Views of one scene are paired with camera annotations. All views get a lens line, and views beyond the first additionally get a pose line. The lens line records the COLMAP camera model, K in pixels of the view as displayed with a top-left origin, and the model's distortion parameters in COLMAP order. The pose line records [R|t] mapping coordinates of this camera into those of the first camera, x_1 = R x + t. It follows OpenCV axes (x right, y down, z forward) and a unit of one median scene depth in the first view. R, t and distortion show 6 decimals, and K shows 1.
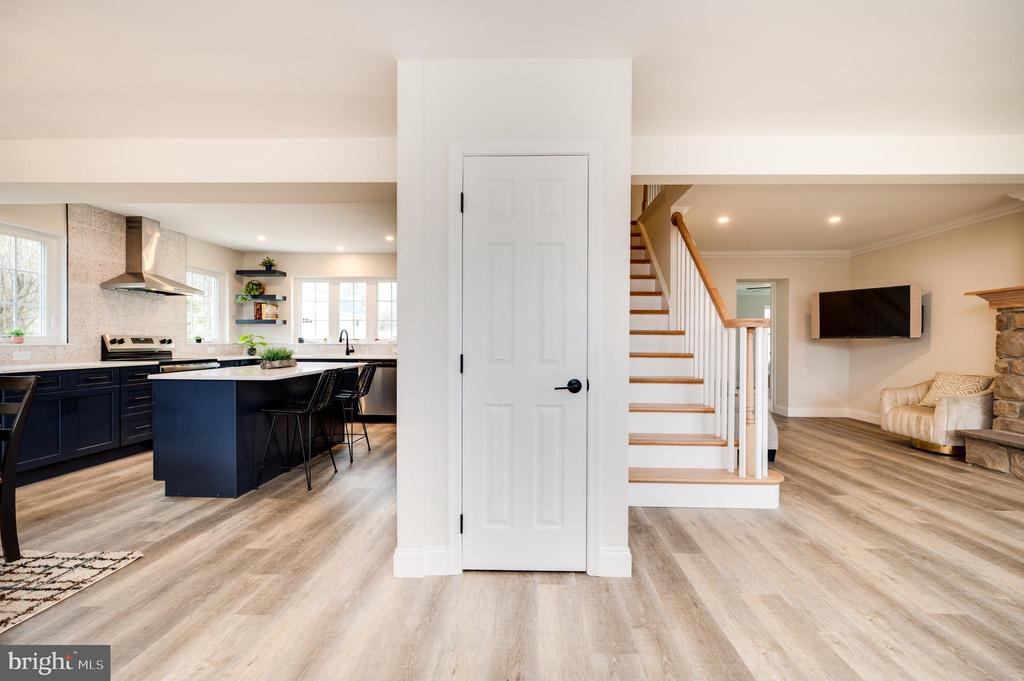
lens RADIAL K [[420.0, 0, 519.0], [0, 420.0, 344.7], [0, 0, 1]] dist [-0.000088, -0.000047]
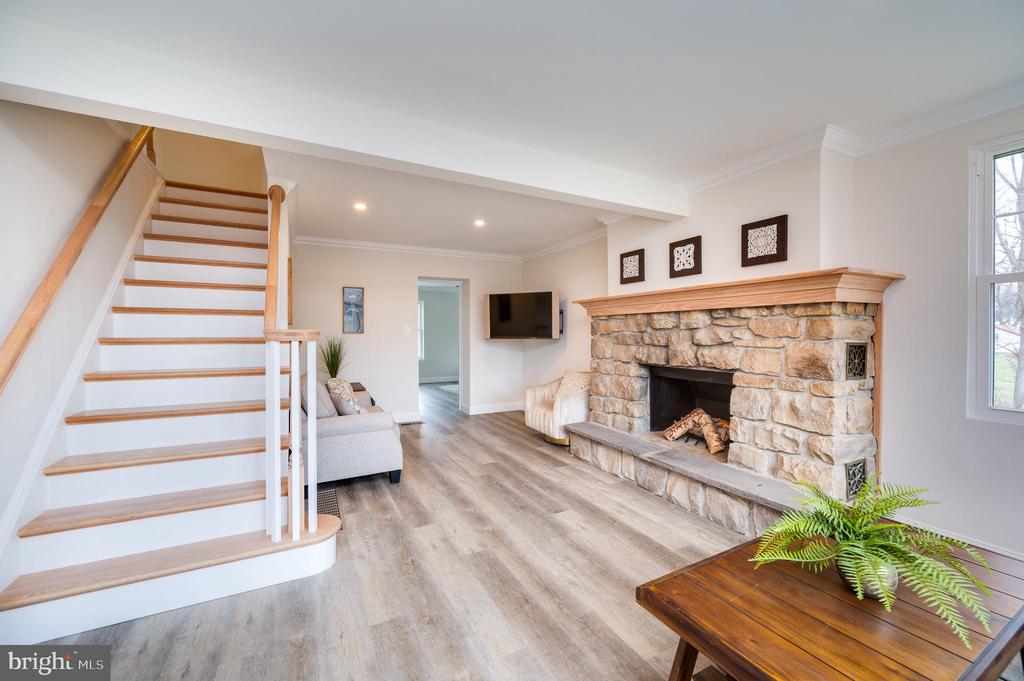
lens RADIAL K [[408.1, 0, 536.1], [0, 408.1, 337.5], [0, 0, 1]] dist [-0.000504, -0.000062]
pose [[0.861707, -0.010142, 0.507304, 0.444769], [0.006243, 0.999936, 0.009387, -0.038920], [-0.507367, -0.004922, 0.861716, 0.115866]]
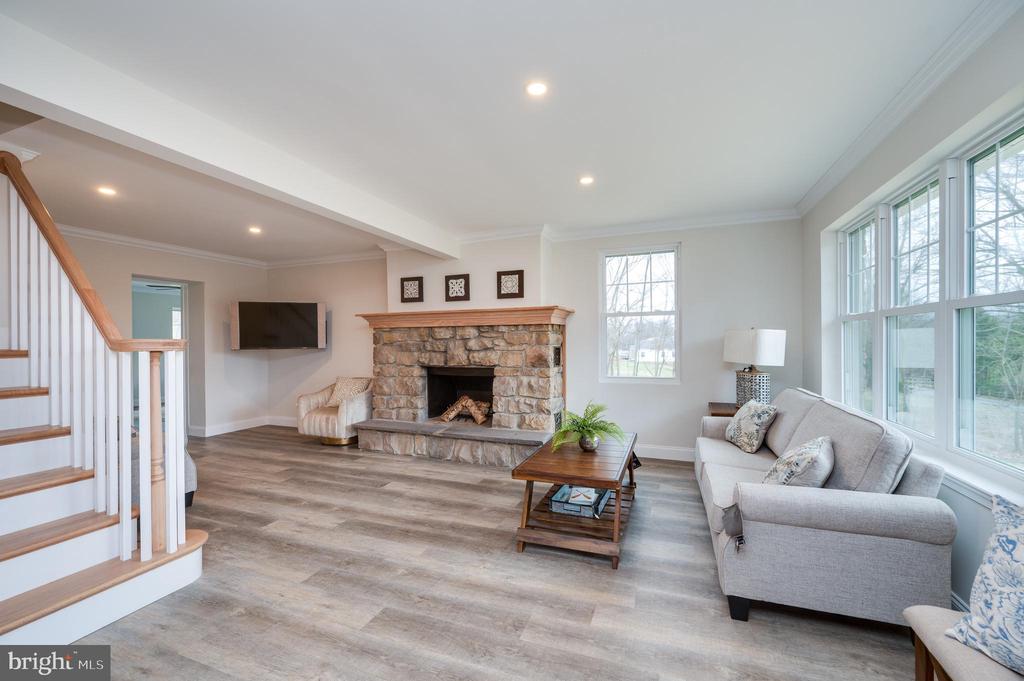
lens RADIAL K [[406.2, 0, 528.1], [0, 406.2, 342.6], [0, 0, 1]] dist [-0.001299, -0.000507]
pose [[0.314255, -0.009489, 0.949291, 0.066912], [0.012798, 0.999902, 0.005759, -0.040762], [-0.949252, 0.010340, 0.314345, 0.128726]]
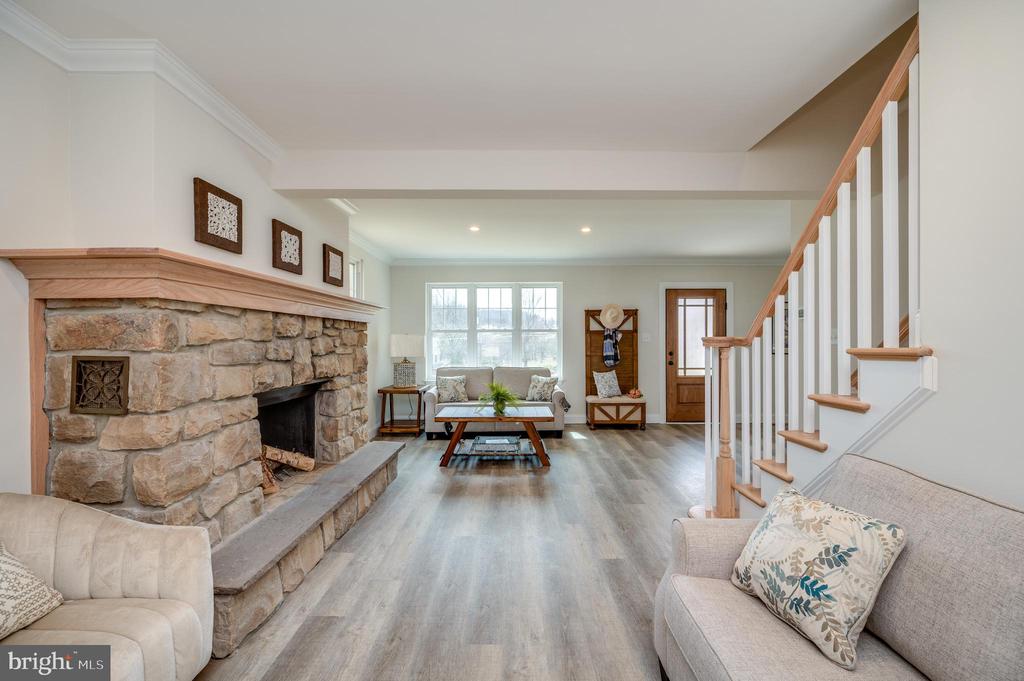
lens RADIAL K [[381.4, 0, 535.3], [0, 381.4, 341.6], [0, 0, 1]] dist [-0.000988, 0.000049]
pose [[-0.999303, 0.006567, -0.036742, 0.775613], [0.006291, 0.999951, 0.007629, -0.042144], [0.036790, 0.007393, -0.999296, 1.416415]]
